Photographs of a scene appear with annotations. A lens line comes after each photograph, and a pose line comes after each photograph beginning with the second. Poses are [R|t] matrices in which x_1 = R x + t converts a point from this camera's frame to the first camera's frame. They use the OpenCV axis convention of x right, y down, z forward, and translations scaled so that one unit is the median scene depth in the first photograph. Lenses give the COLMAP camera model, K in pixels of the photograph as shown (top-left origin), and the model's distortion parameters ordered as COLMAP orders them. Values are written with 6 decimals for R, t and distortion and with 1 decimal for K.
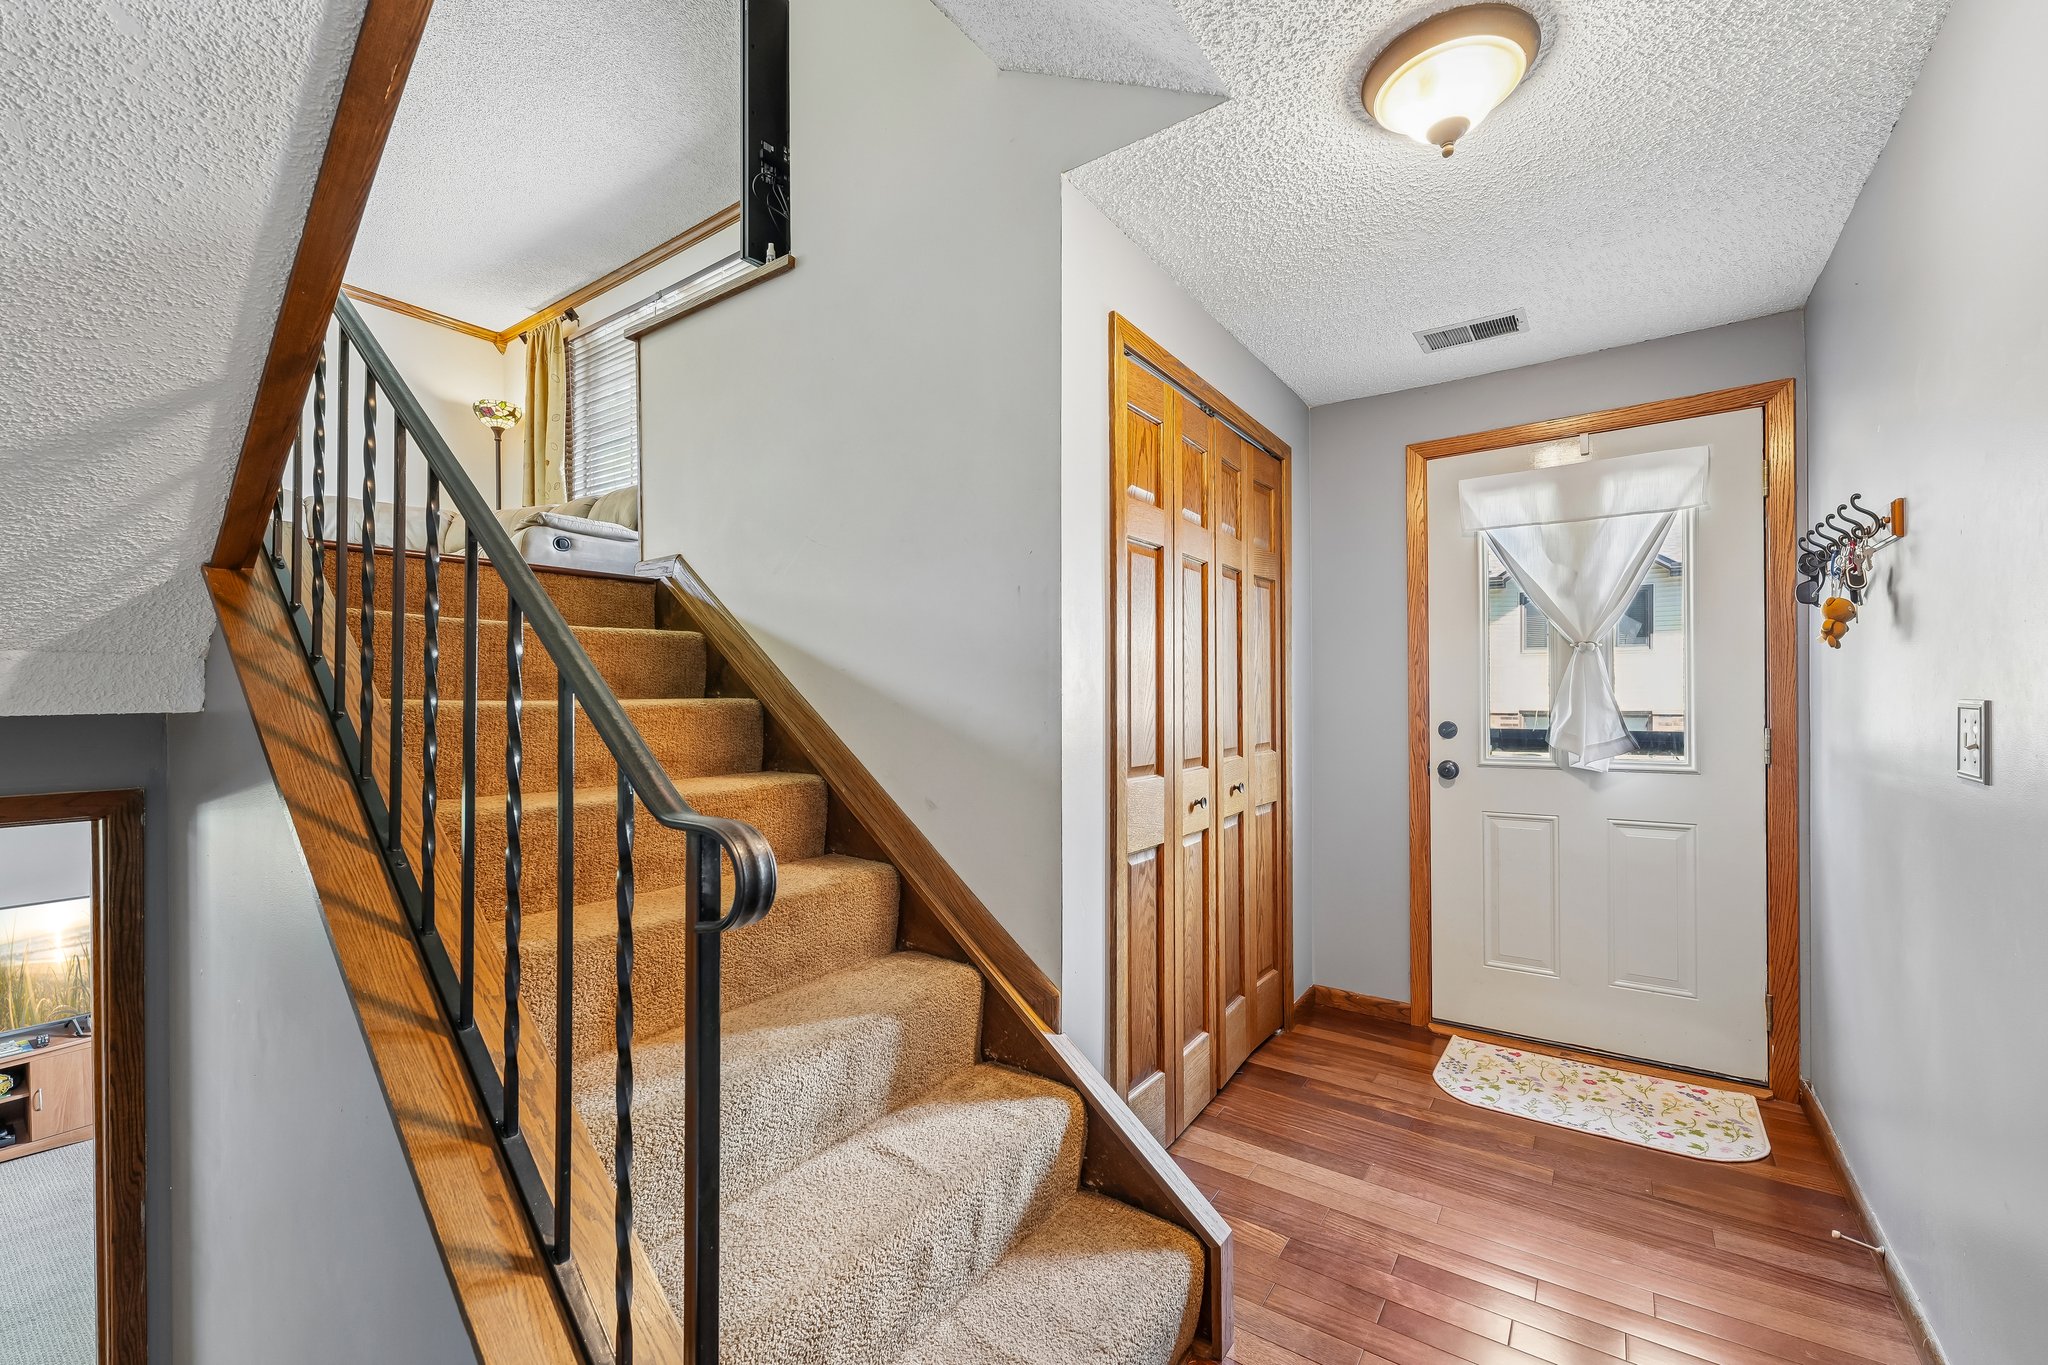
lens RADIAL K [[826.9, 0, 1025.5], [0, 826.9, 690.8], [0, 0, 1]] dist [0.003294, 0.001016]
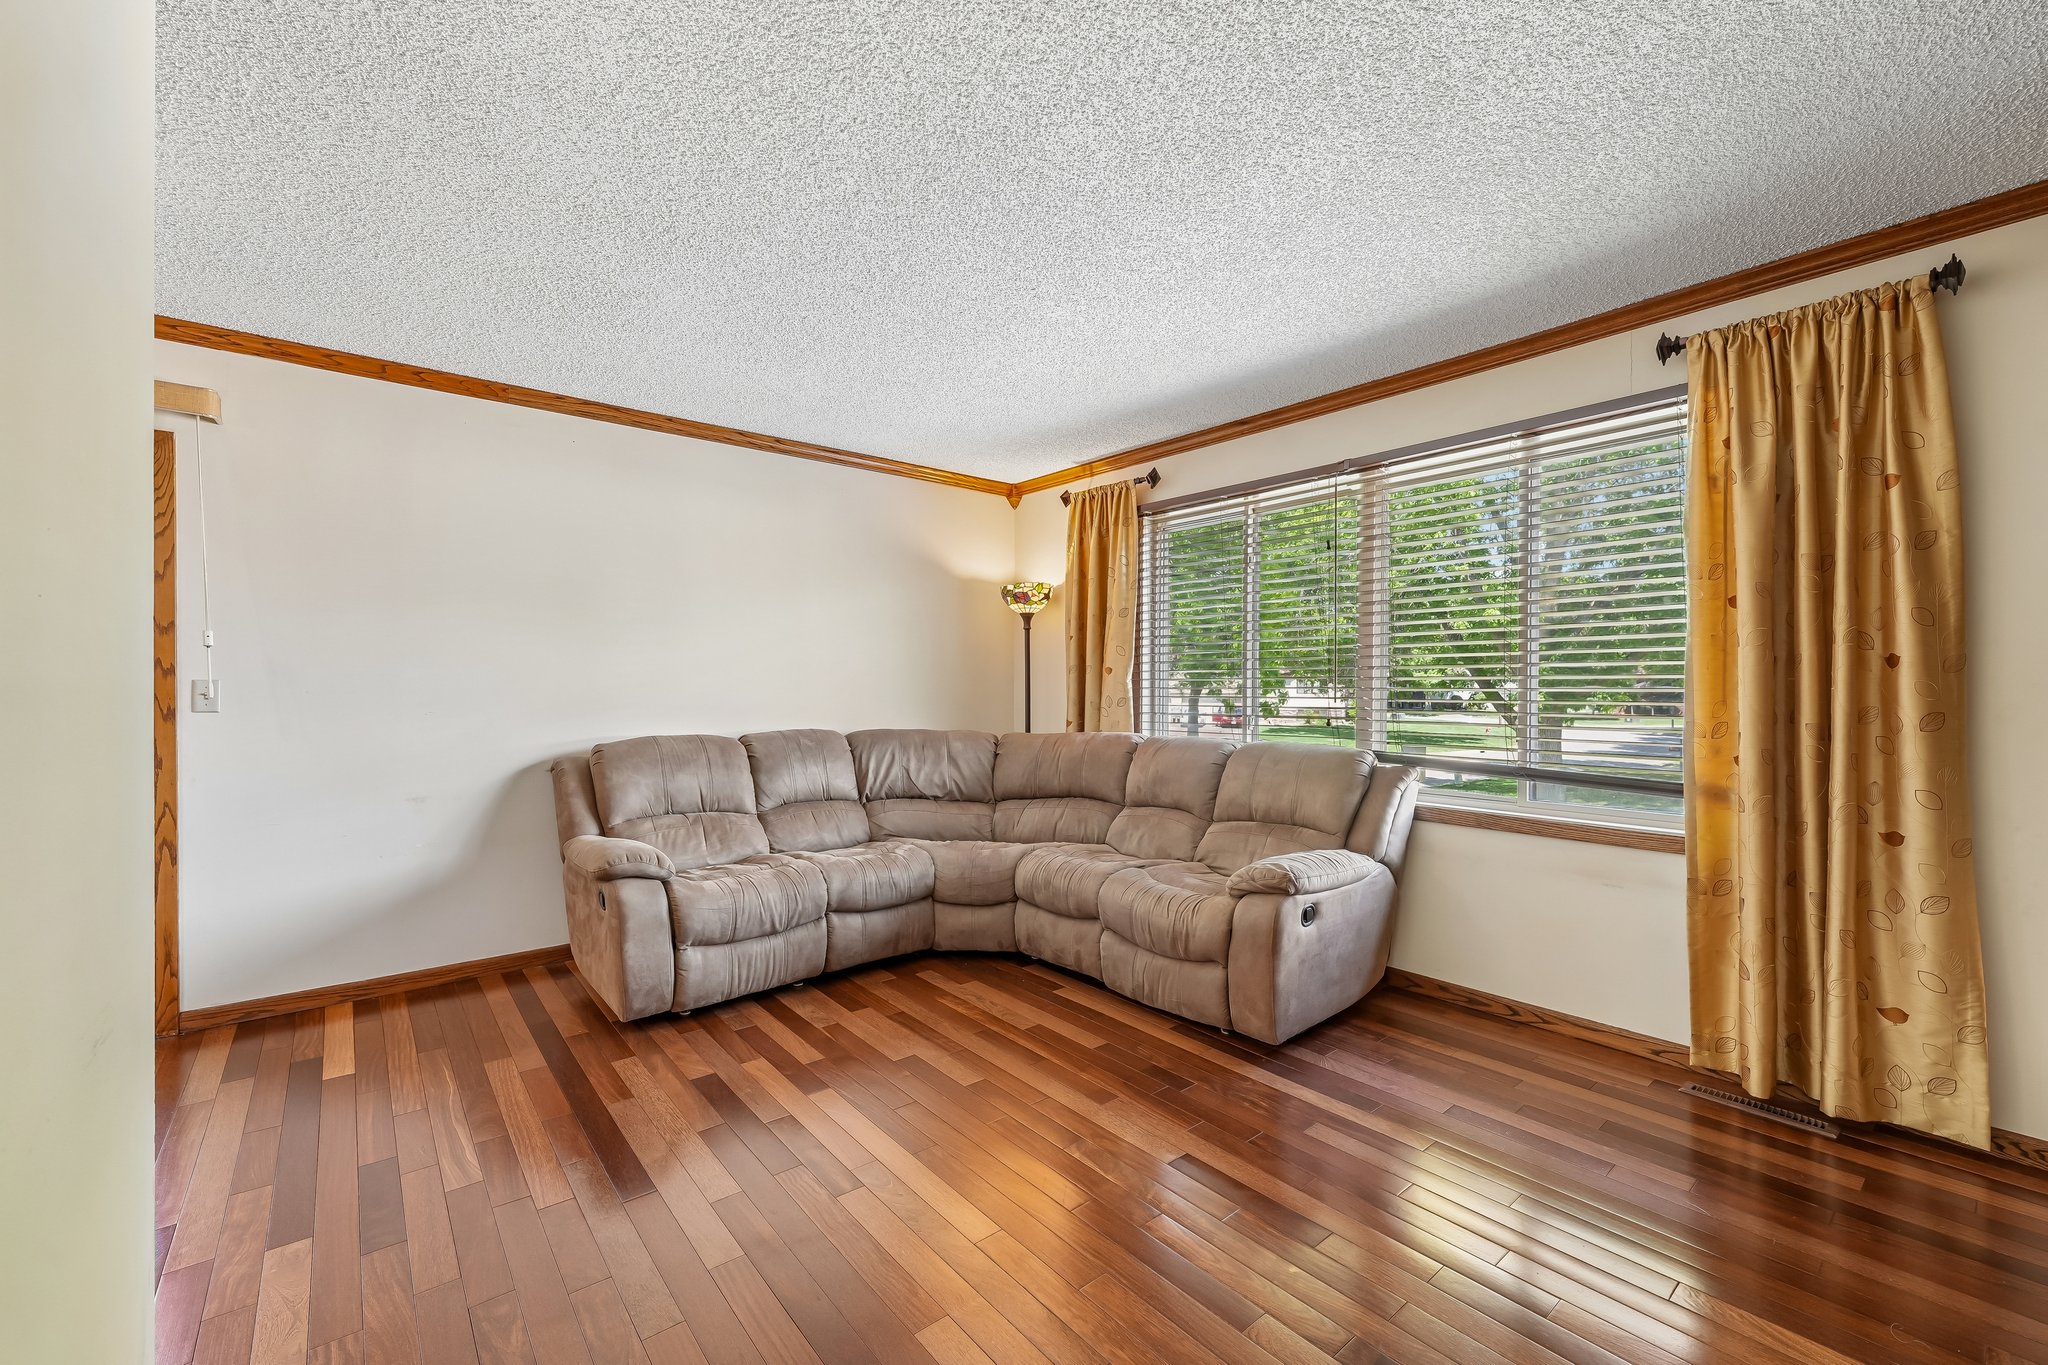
lens RADIAL K [[826.9, 0, 1033.6], [0, 826.9, 691.4], [0, 0, 1]] dist [0.003294, 0.001016]
pose [[0.964935, 0.005448, -0.262432, -0.430233], [-0.004081, 0.999975, 0.005757, -0.250604], [0.262457, -0.004484, 0.964933, 0.249870]]
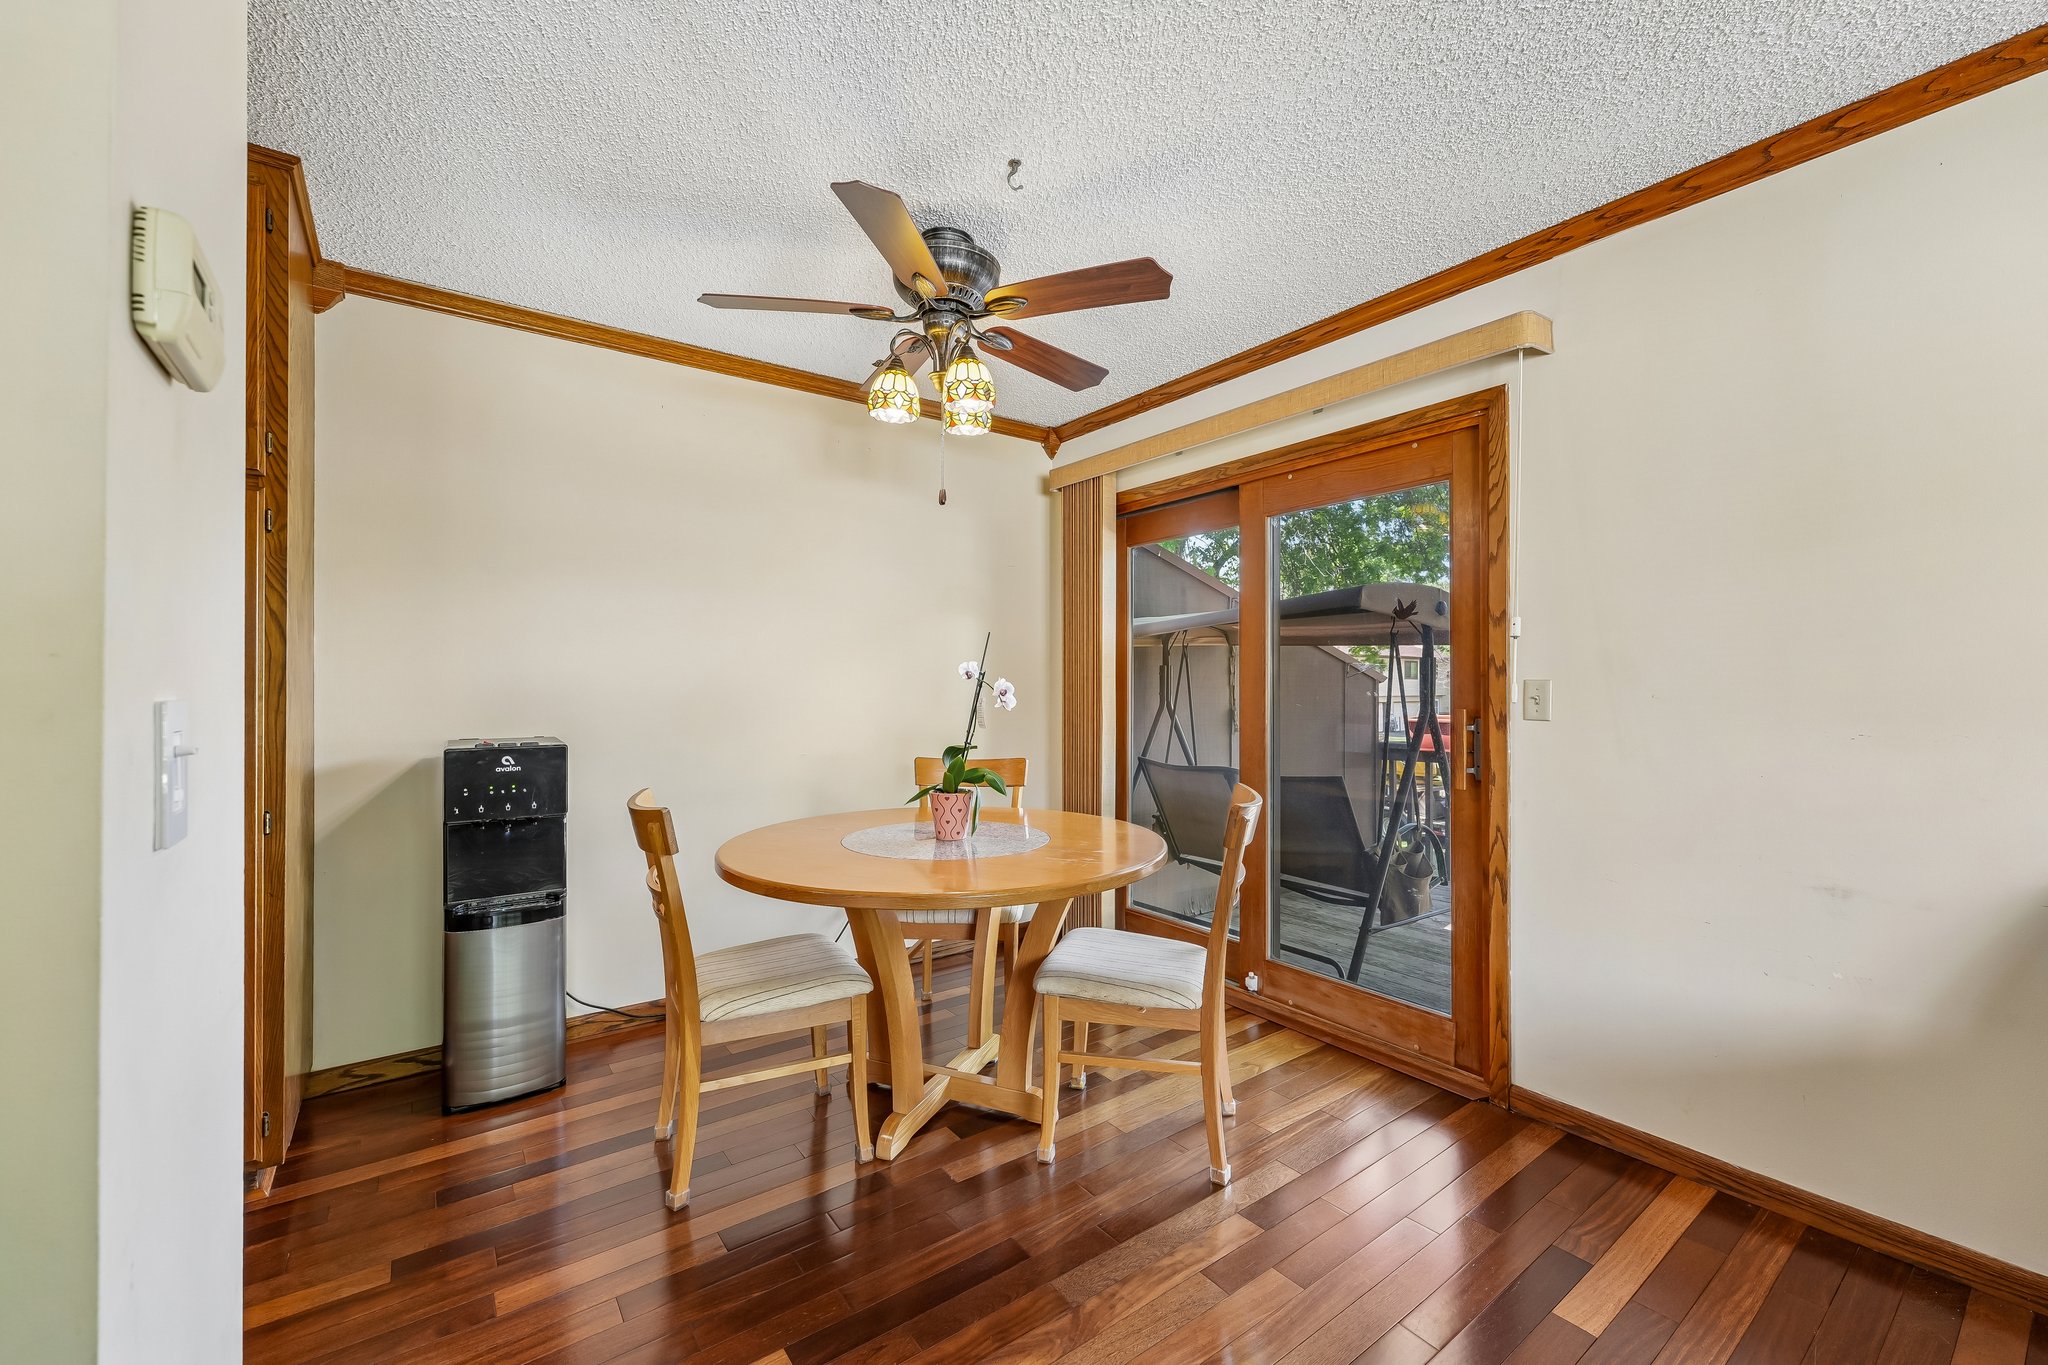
lens RADIAL K [[826.9, 0, 1014.9], [0, 826.9, 682.9], [0, 0, 1]] dist [0.003294, 0.001016]
pose [[-0.325548, -0.000927, -0.945525, -0.574980], [0.002391, 0.999996, -0.001804, -0.251125], [0.945522, -0.002848, -0.325544, 0.478521]]
